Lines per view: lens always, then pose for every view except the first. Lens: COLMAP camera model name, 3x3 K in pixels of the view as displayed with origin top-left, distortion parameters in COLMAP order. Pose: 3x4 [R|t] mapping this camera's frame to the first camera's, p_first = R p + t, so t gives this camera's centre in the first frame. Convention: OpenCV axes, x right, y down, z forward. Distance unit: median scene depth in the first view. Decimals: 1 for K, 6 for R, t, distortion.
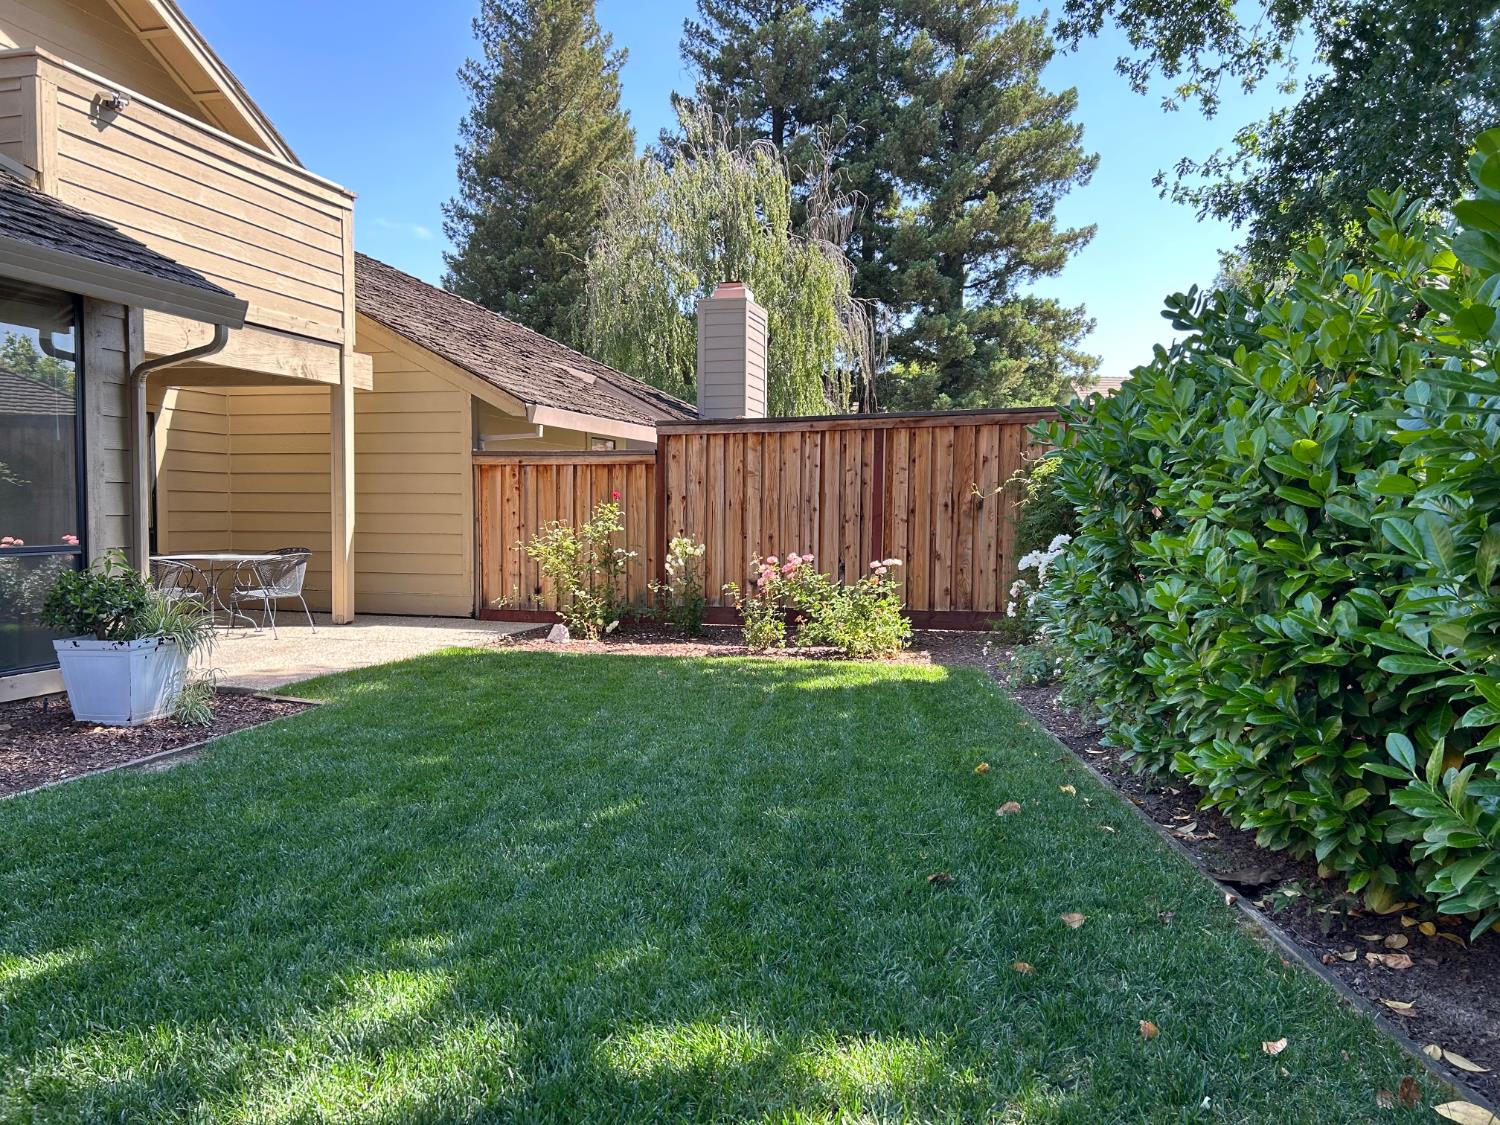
lens RADIAL K [[1122.1, 0, 753.4], [0, 1122.1, 564.4], [0, 0, 1]] dist [0.064243, -0.073931]
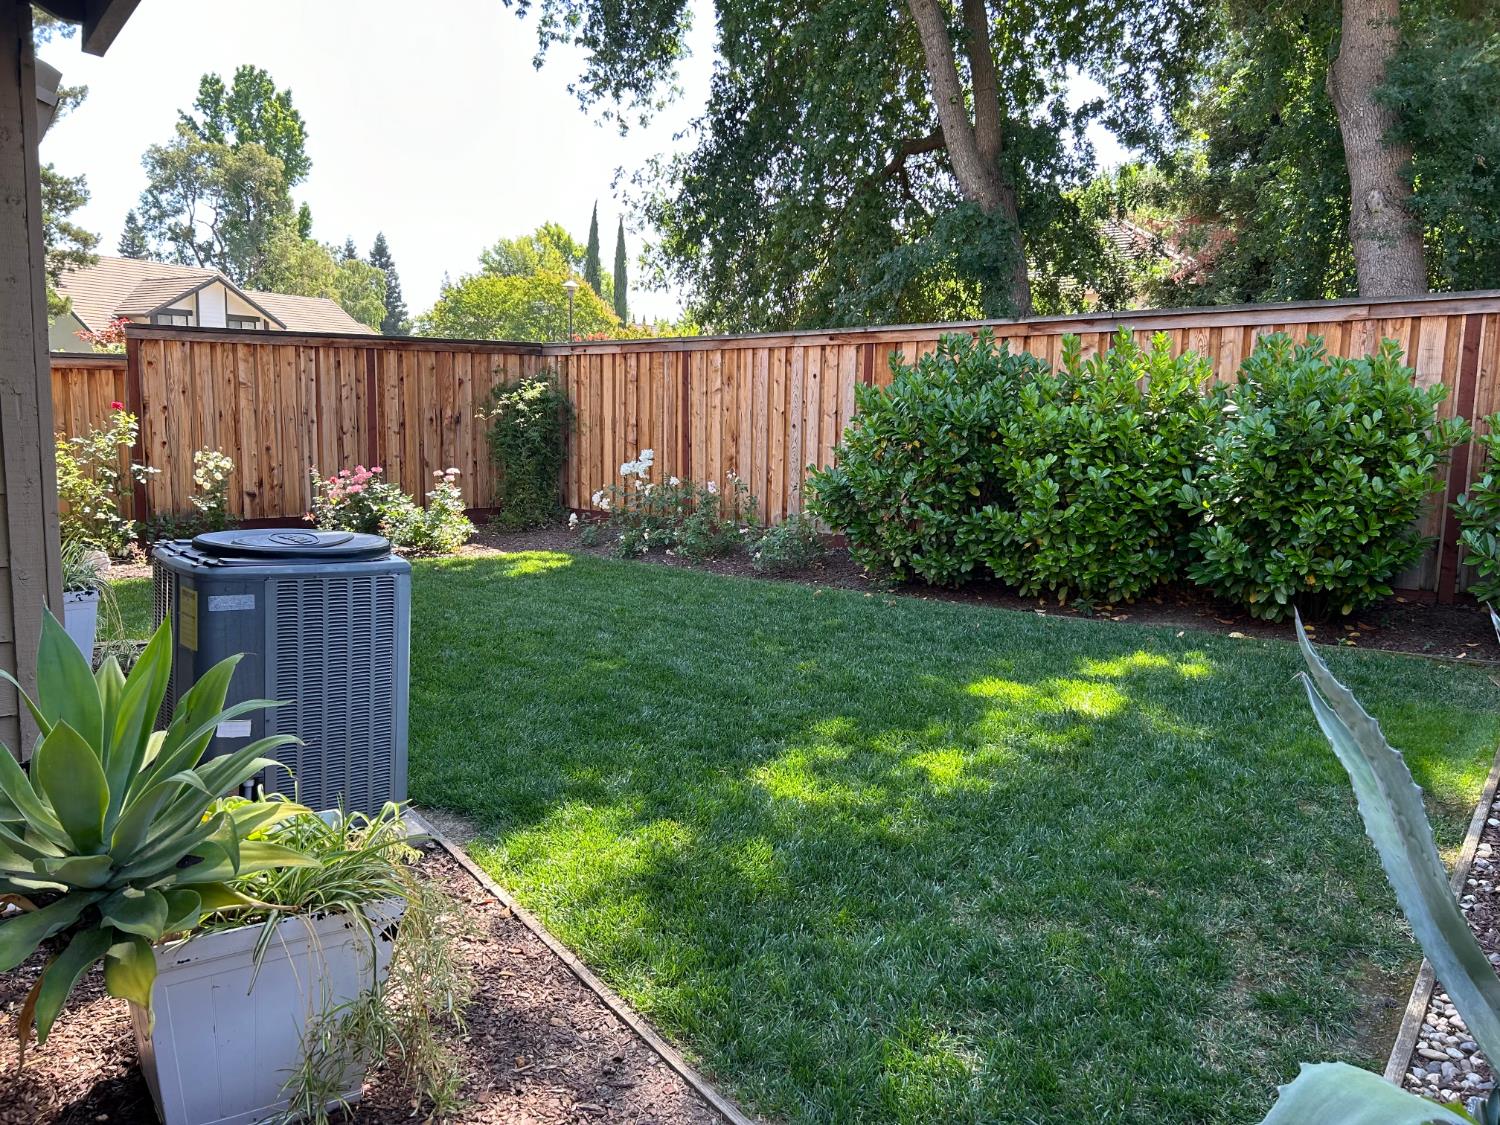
lens RADIAL K [[1122.1, 0, 753.4], [0, 1122.1, 564.4], [0, 0, 1]] dist [0.064243, -0.073931]
pose [[0.588810, -0.100088, 0.802051, -0.560032], [0.020482, 0.993833, 0.108983, -0.022956], [-0.808012, -0.047743, 0.587229, 0.036261]]
